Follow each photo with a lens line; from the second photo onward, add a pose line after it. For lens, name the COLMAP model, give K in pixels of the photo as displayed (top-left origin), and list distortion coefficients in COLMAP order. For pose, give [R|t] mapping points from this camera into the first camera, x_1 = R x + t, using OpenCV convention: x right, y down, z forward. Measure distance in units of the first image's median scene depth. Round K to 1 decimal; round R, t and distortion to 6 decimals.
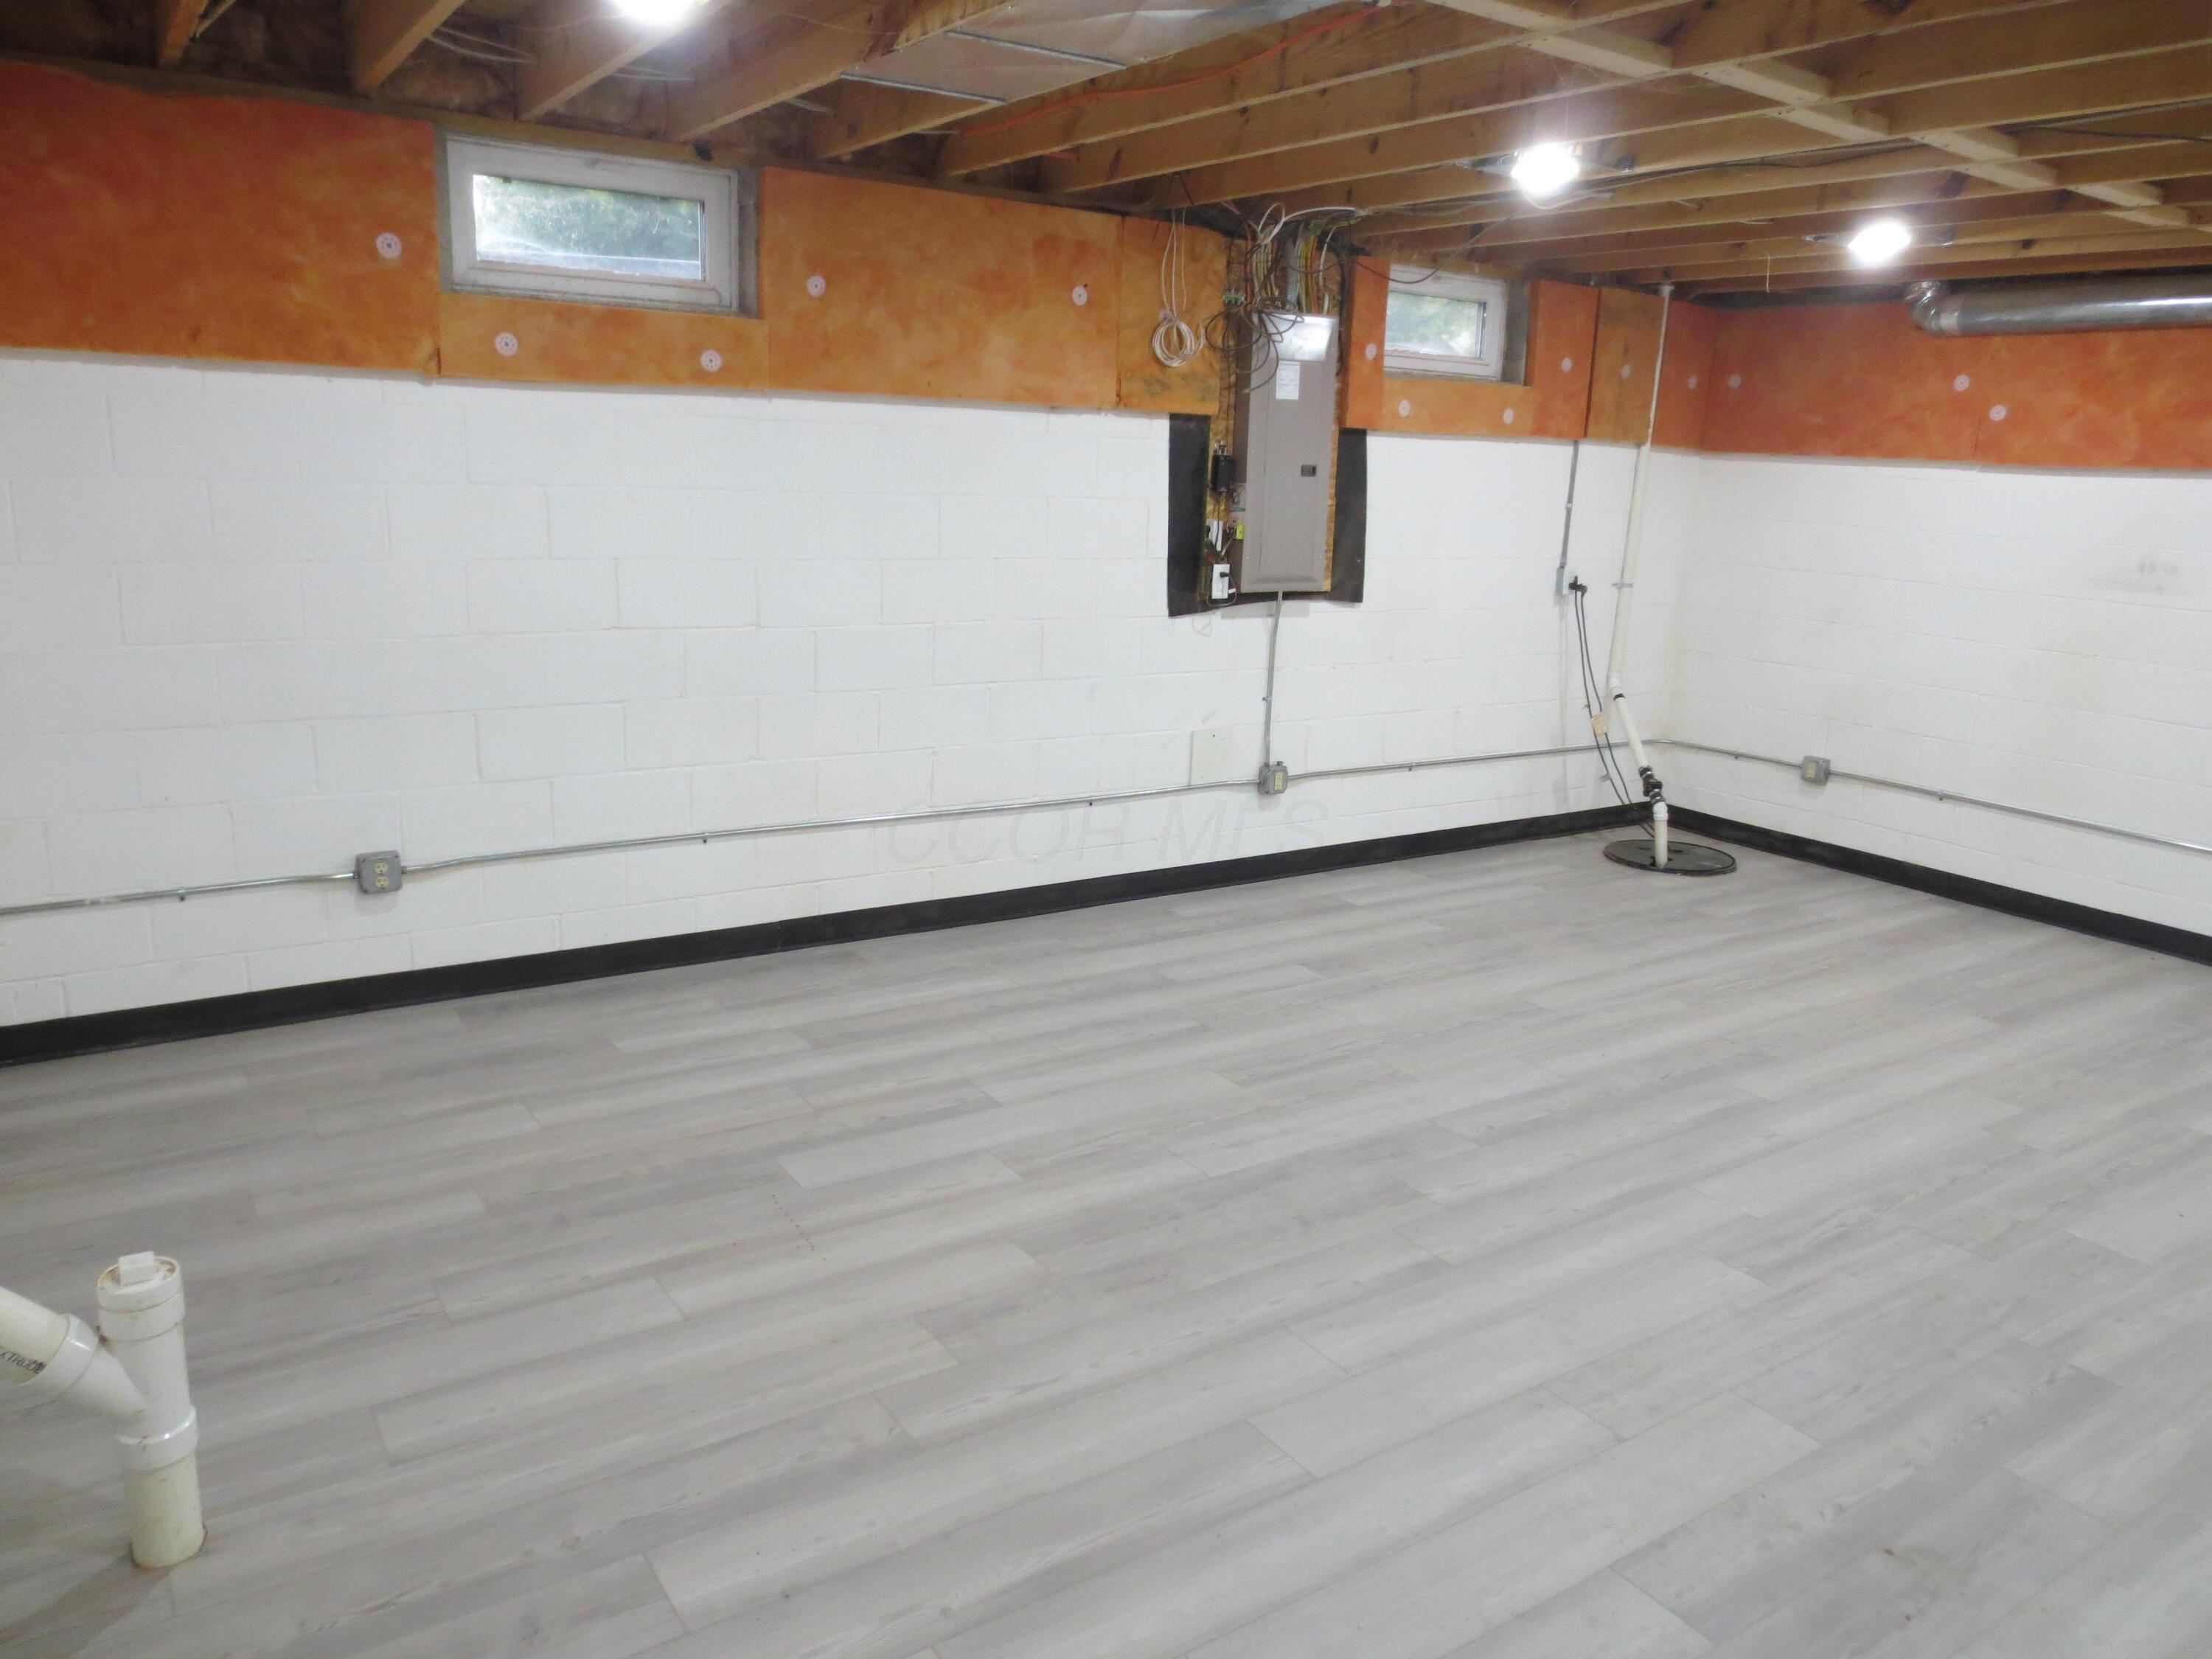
lens RADIAL K [[1566.1, 0, 1117.0], [0, 1566.1, 849.4], [0, 0, 1]] dist [-0.043939, 0.022962]
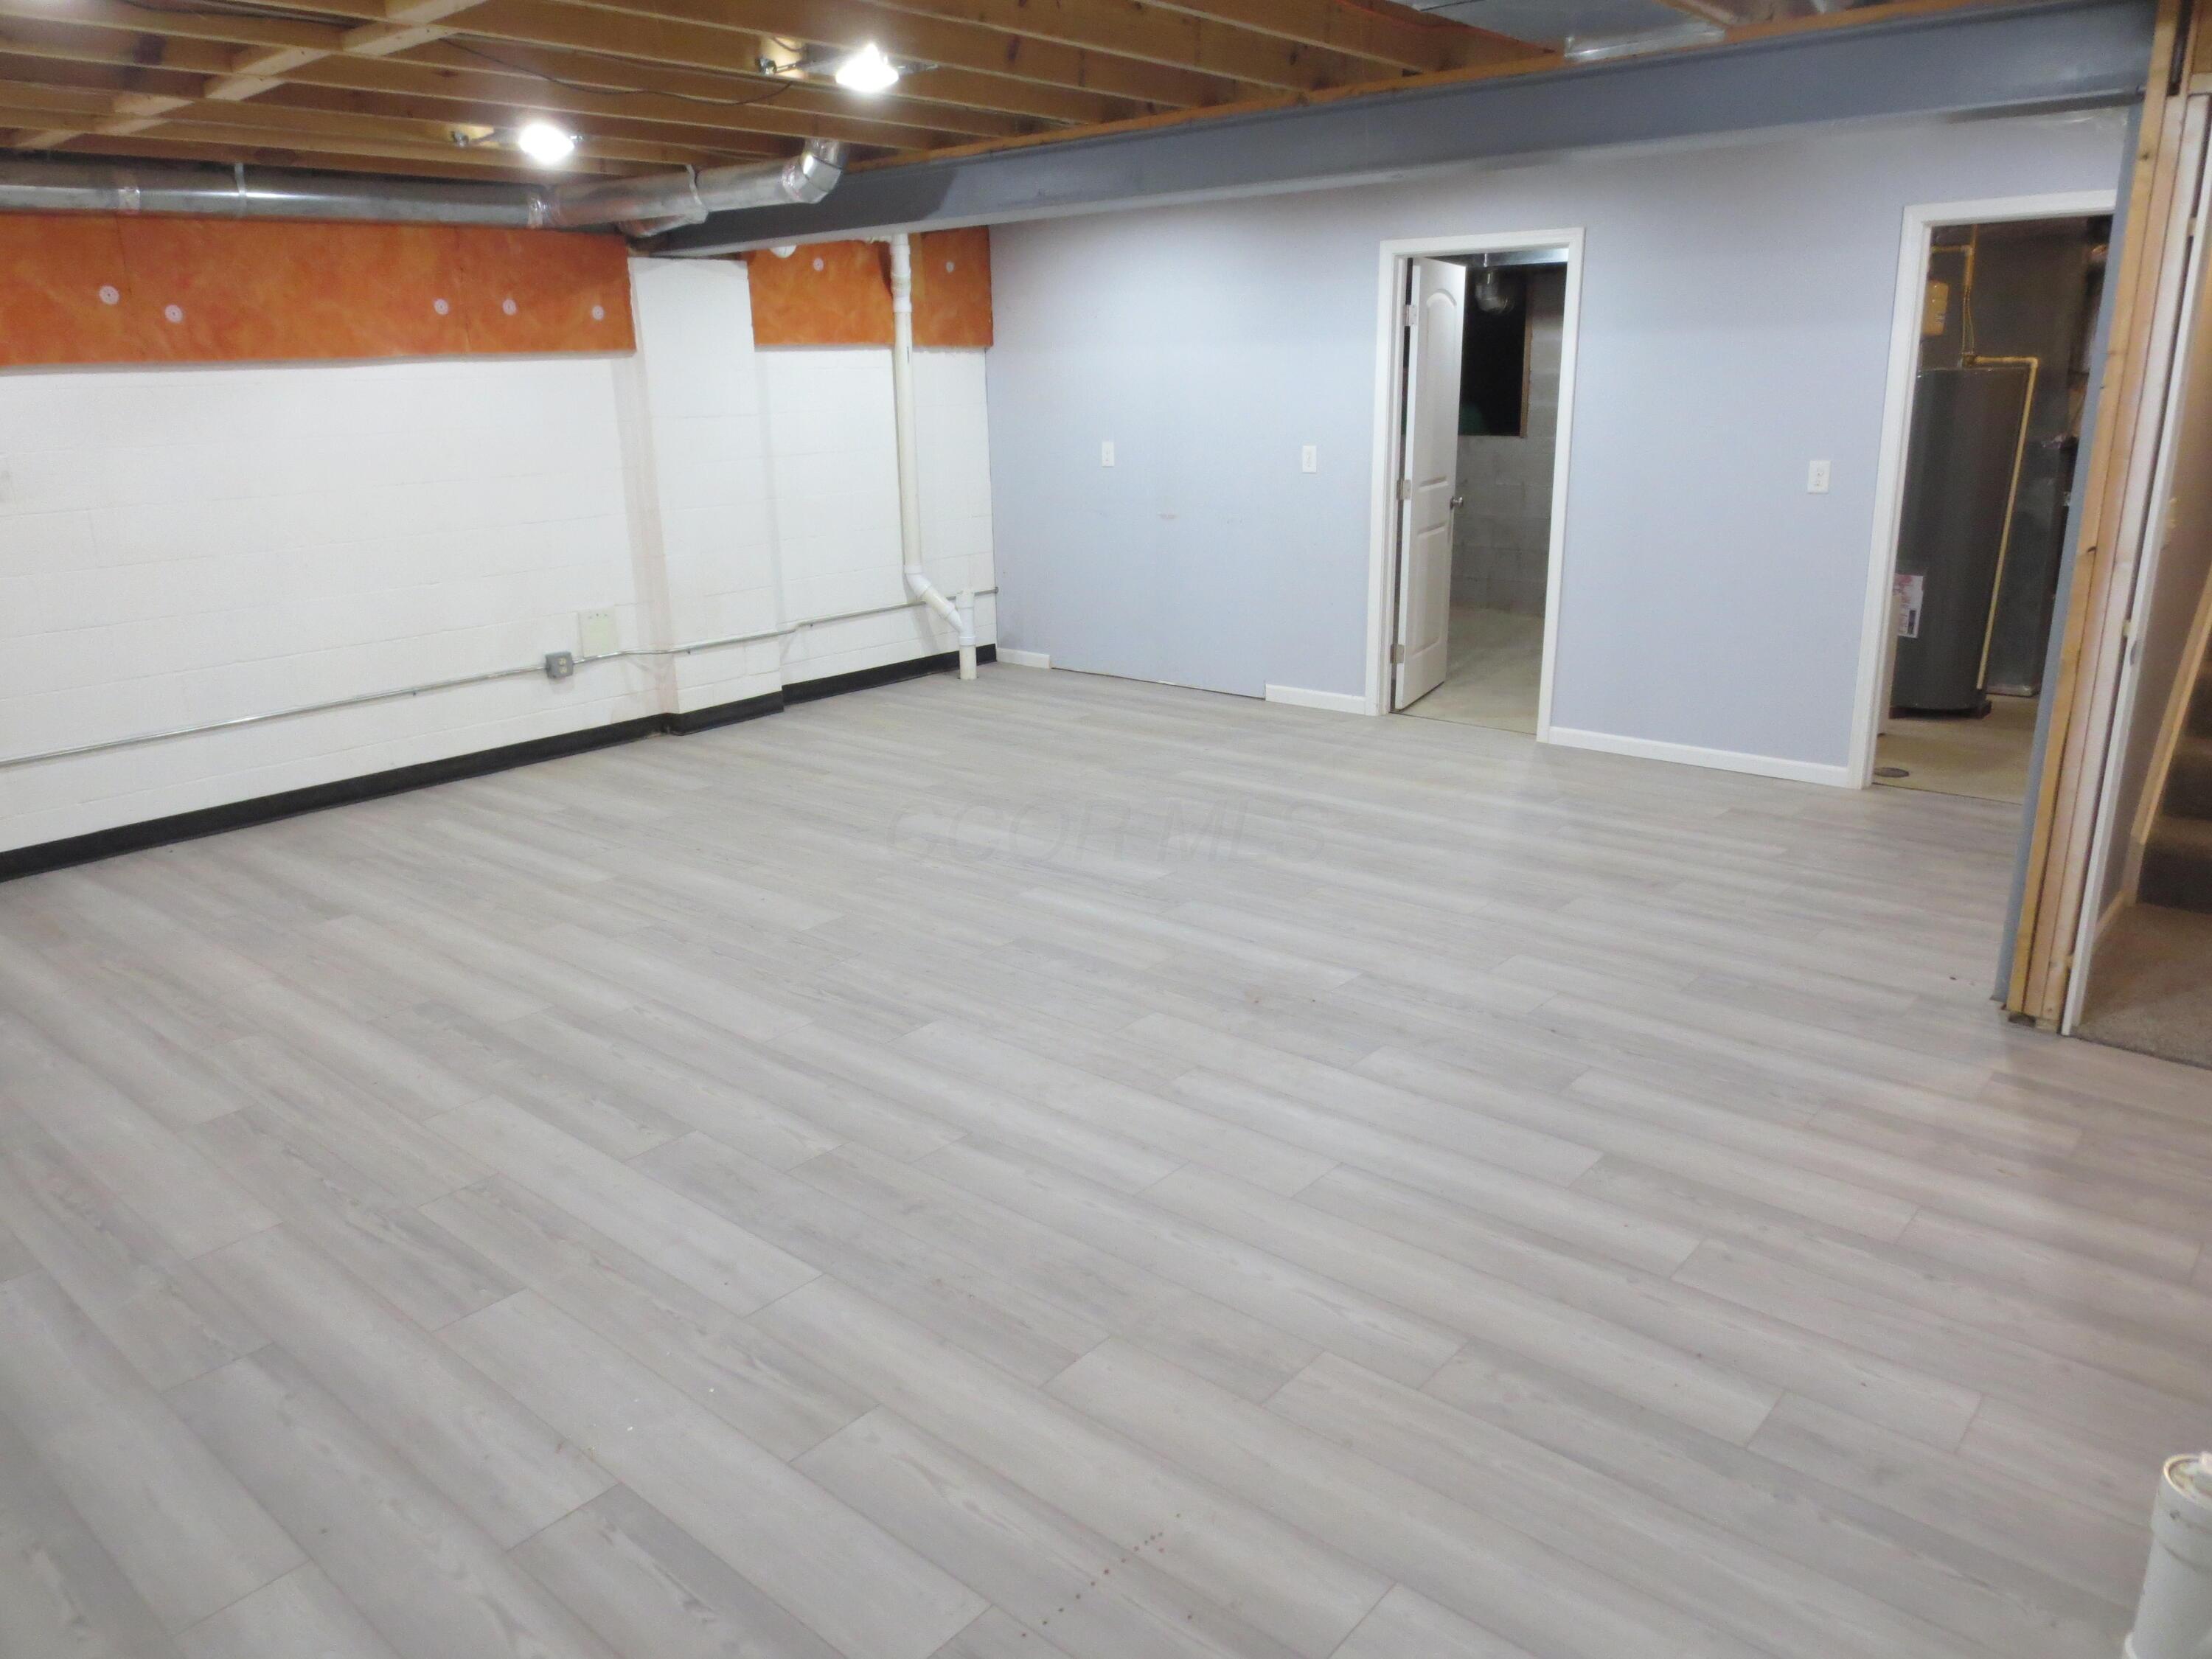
lens RADIAL K [[1566.1, 0, 1123.7], [0, 1566.1, 822.1], [0, 0, 1]] dist [-0.043939, 0.022962]
pose [[-0.264829, -0.305063, 0.914769, -0.659221], [0.248247, 0.895097, 0.370371, -0.265238], [-0.931793, 0.325174, -0.161317, 0.920239]]
